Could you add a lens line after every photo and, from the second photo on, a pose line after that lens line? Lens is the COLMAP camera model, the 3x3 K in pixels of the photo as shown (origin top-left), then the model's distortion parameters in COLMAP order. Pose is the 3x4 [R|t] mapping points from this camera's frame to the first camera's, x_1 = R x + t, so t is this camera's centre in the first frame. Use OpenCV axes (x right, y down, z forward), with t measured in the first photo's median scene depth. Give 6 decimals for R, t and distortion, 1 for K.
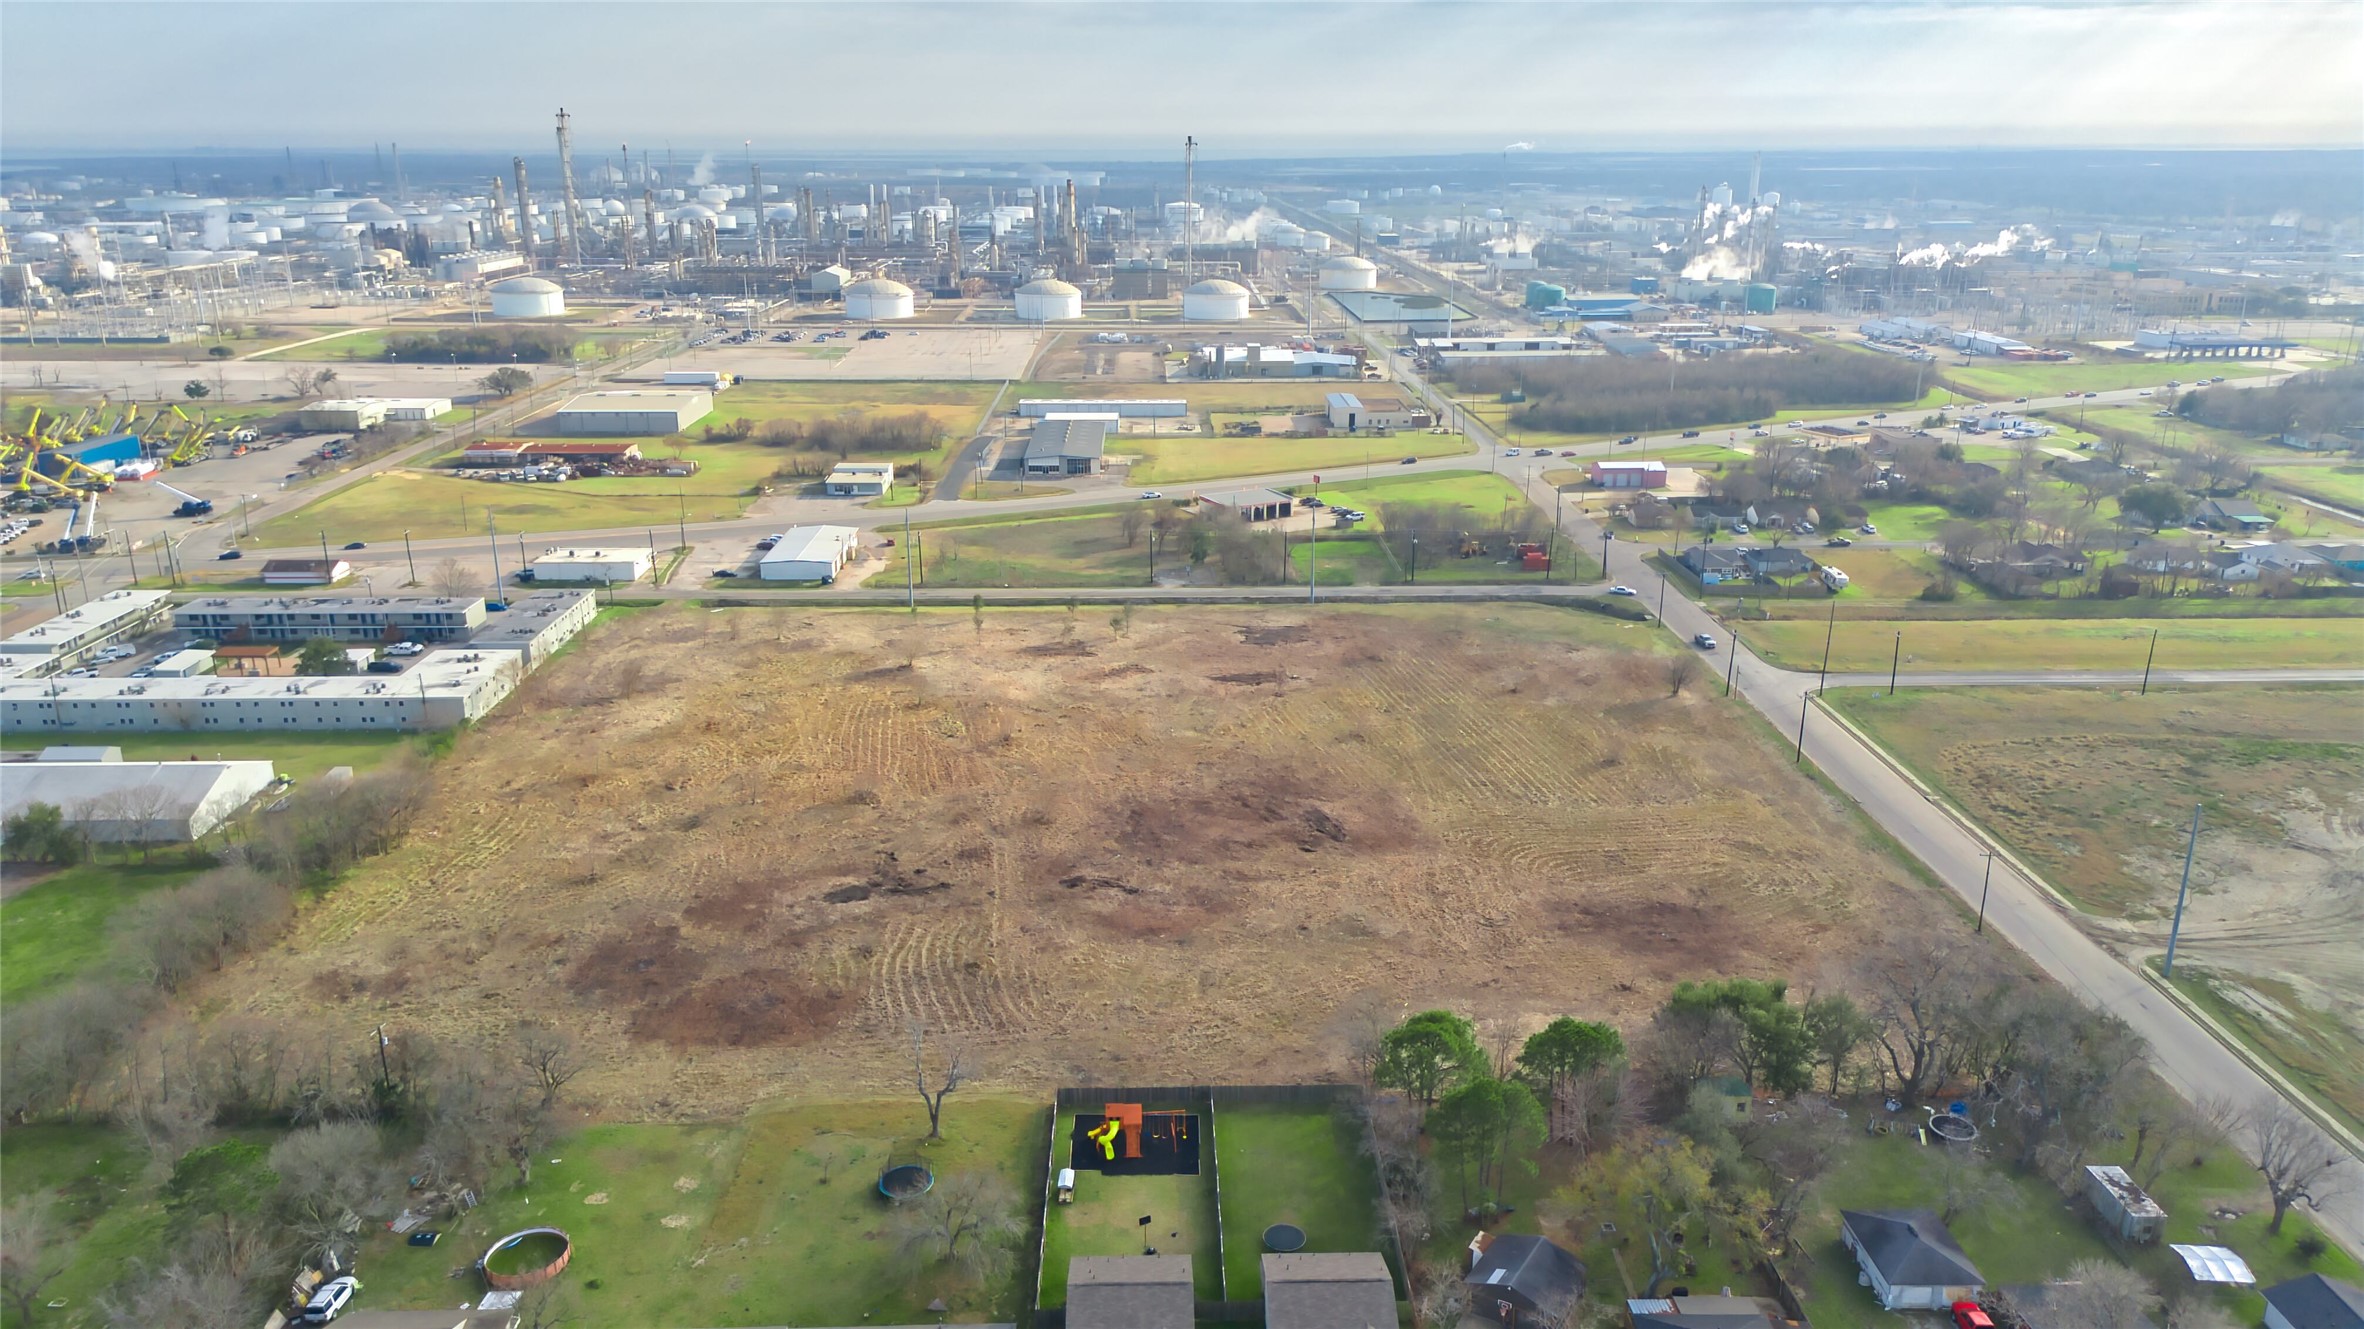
lens RADIAL K [[1653.7, 0, 1173.5], [0, 1653.7, 668.4], [0, 0, 1]] dist [0.085798, -0.093275]
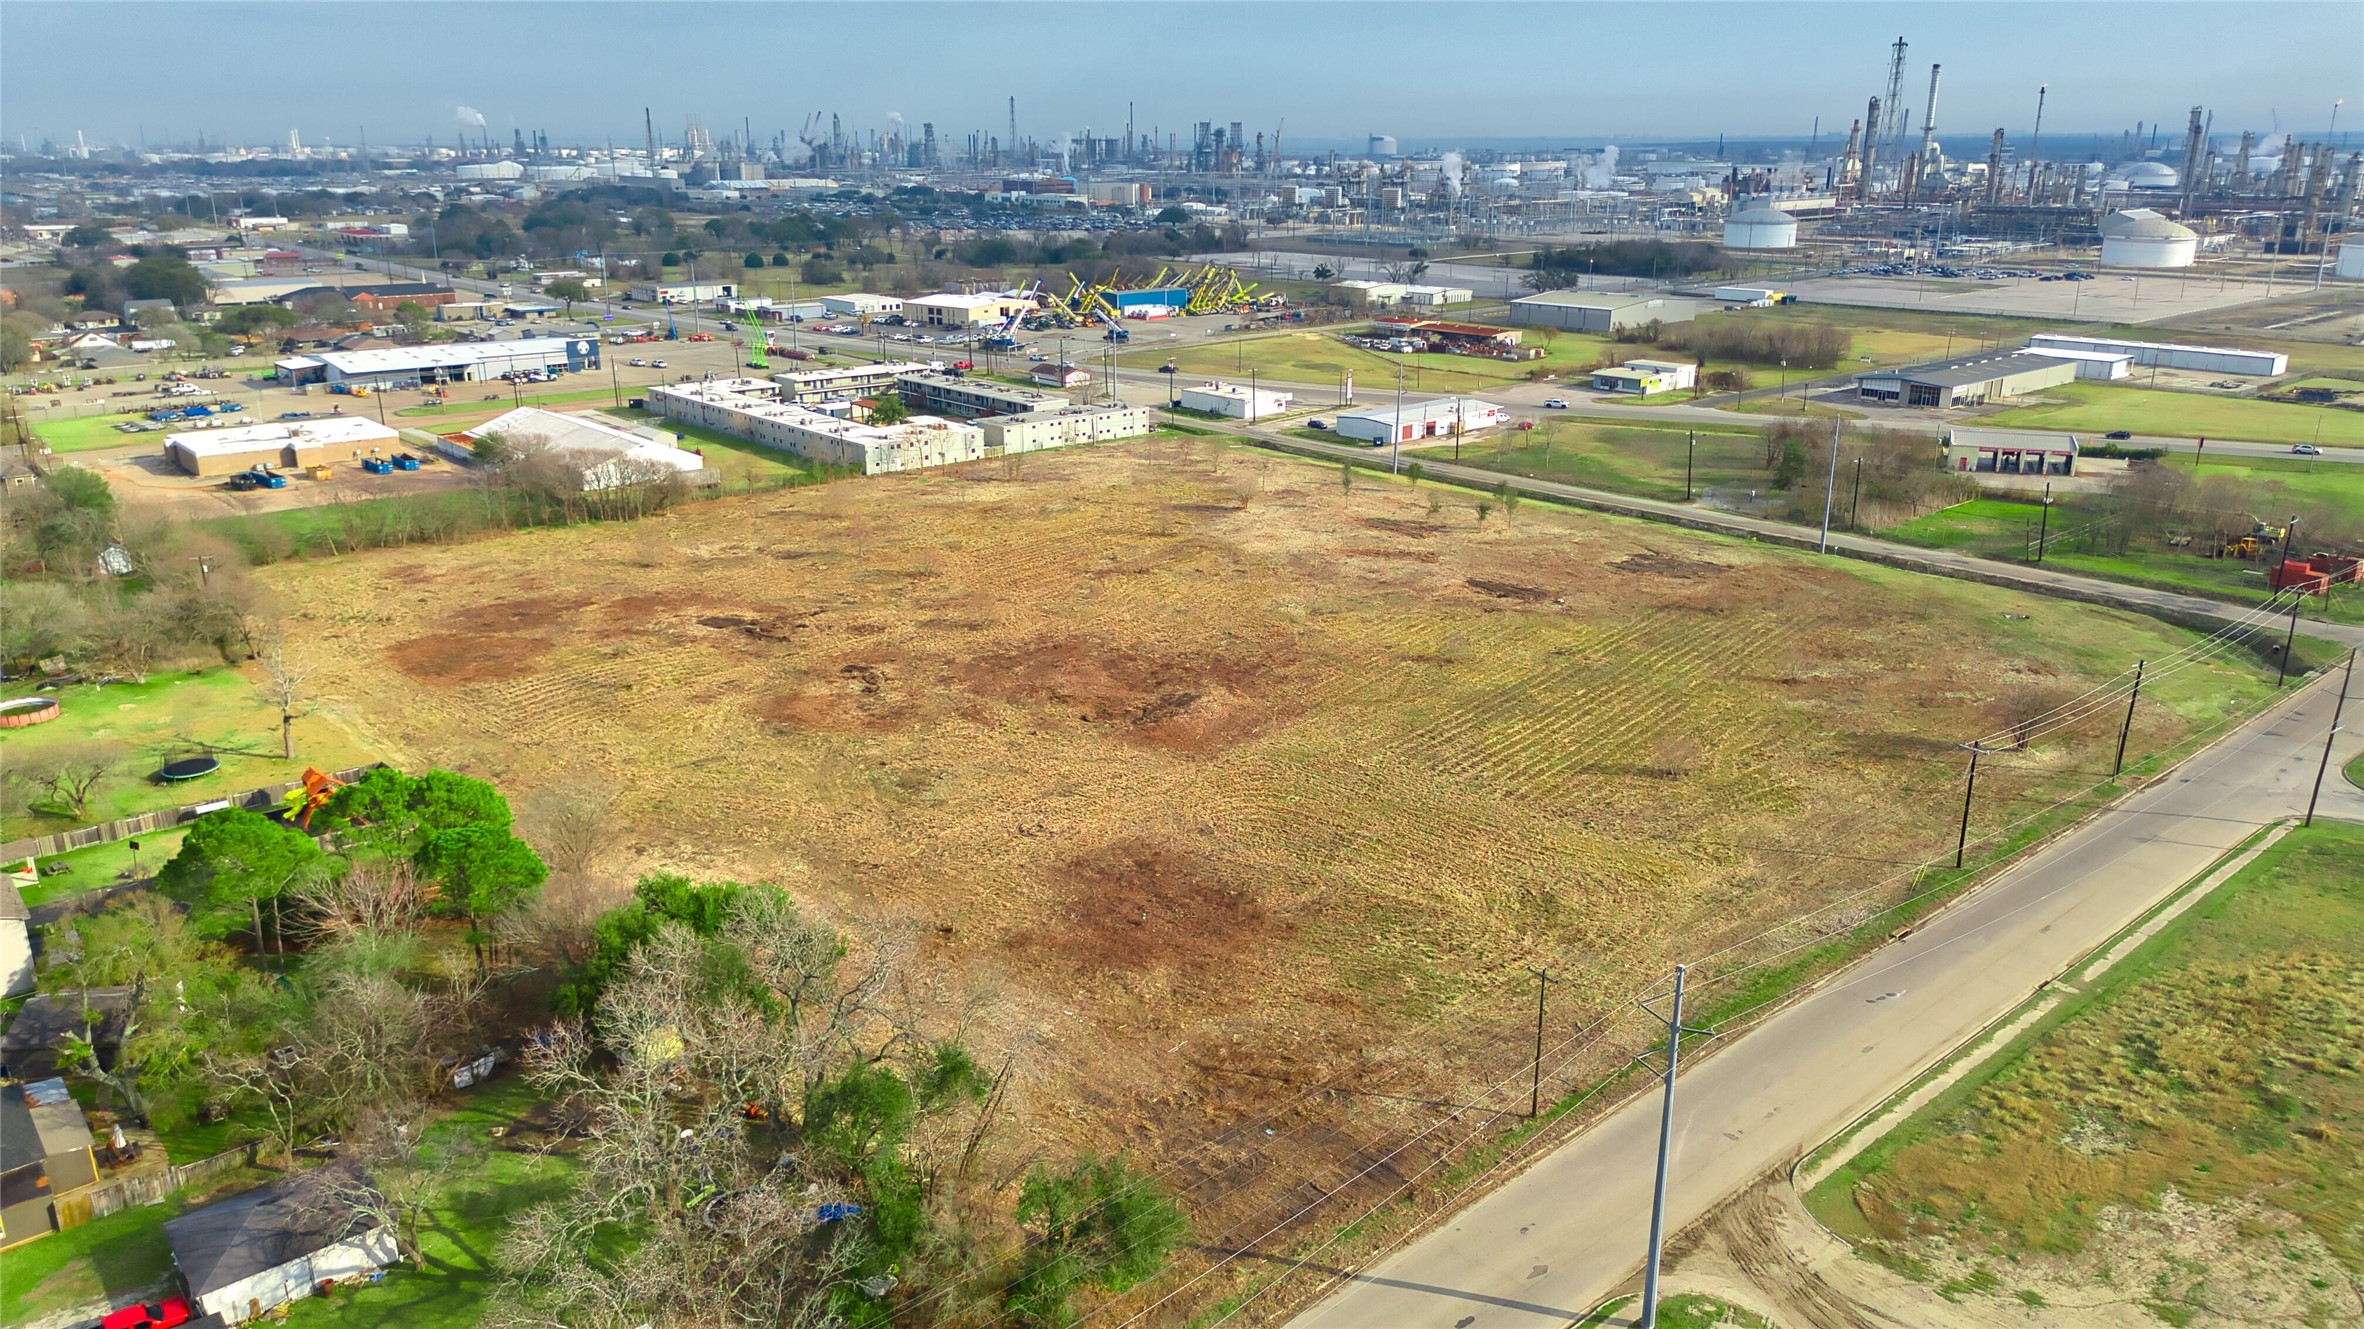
lens RADIAL K [[1653.7, 0, 1173.5], [0, 1653.7, 668.4], [0, 0, 1]] dist [0.085798, -0.093275]
pose [[0.641902, 0.235715, -0.729657, 0.563348], [-0.230179, 0.966926, 0.109869, -0.008389], [0.731423, 0.097427, 0.674929, 0.408695]]
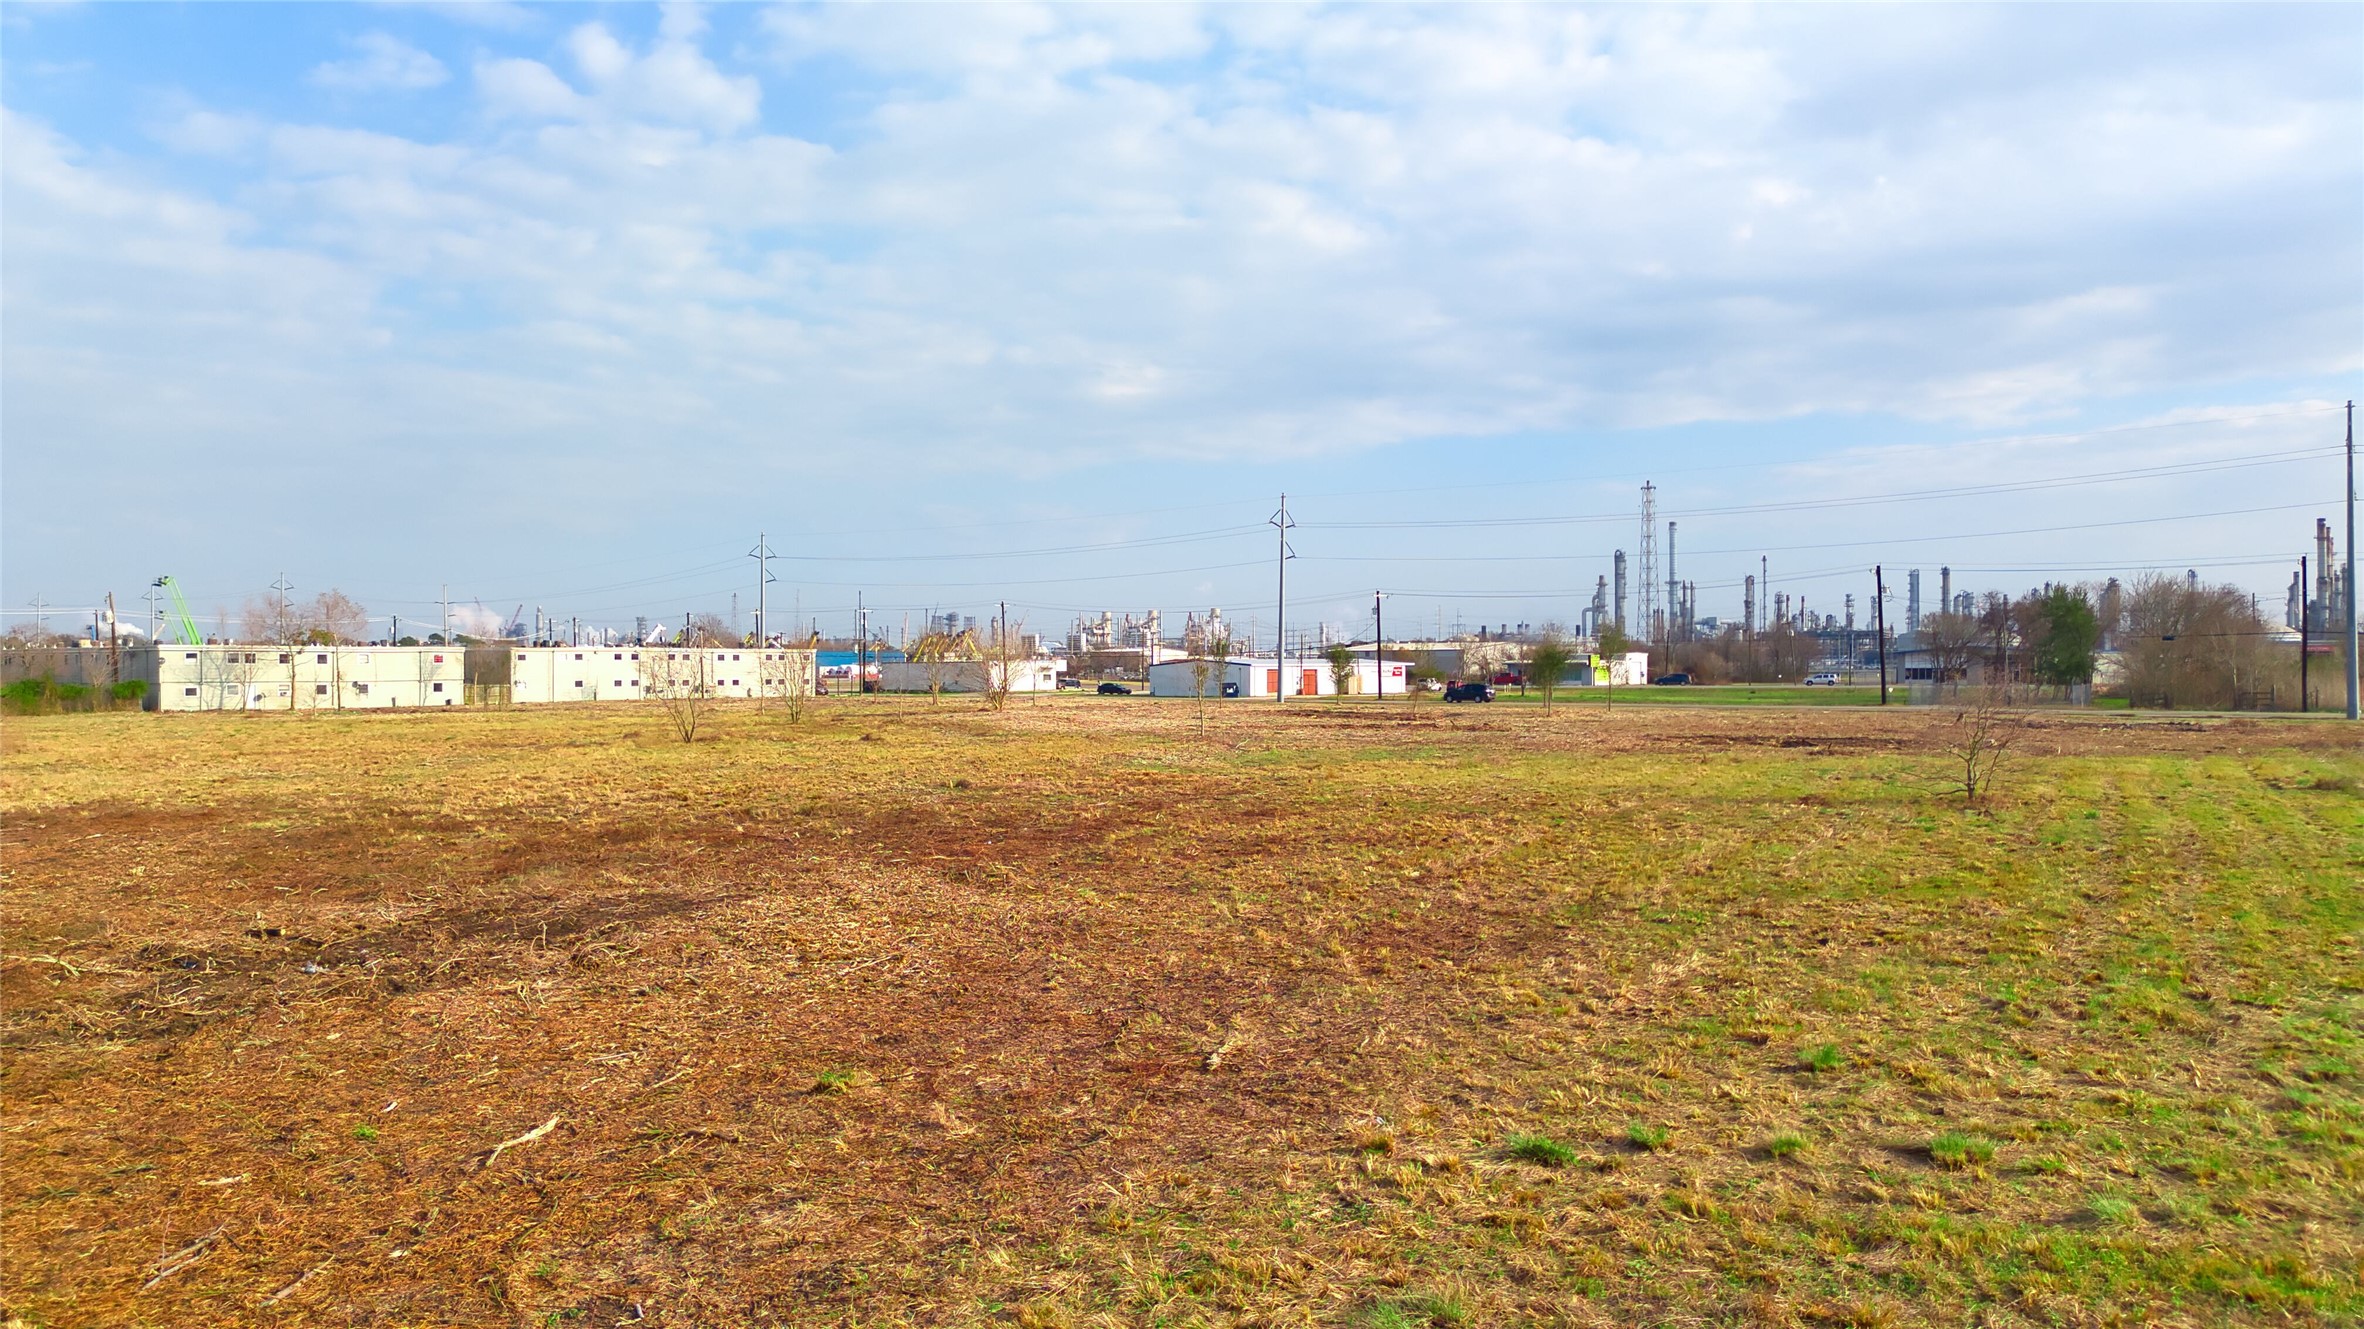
lens RADIAL K [[1653.7, 0, 1173.5], [0, 1653.7, 668.4], [0, 0, 1]] dist [0.085798, -0.093275]
pose [[0.754491, -0.000161, -0.656311, 0.158870], [-0.195323, 0.954633, -0.224775, 0.080241], [0.626572, 0.297784, 0.720230, 0.820988]]
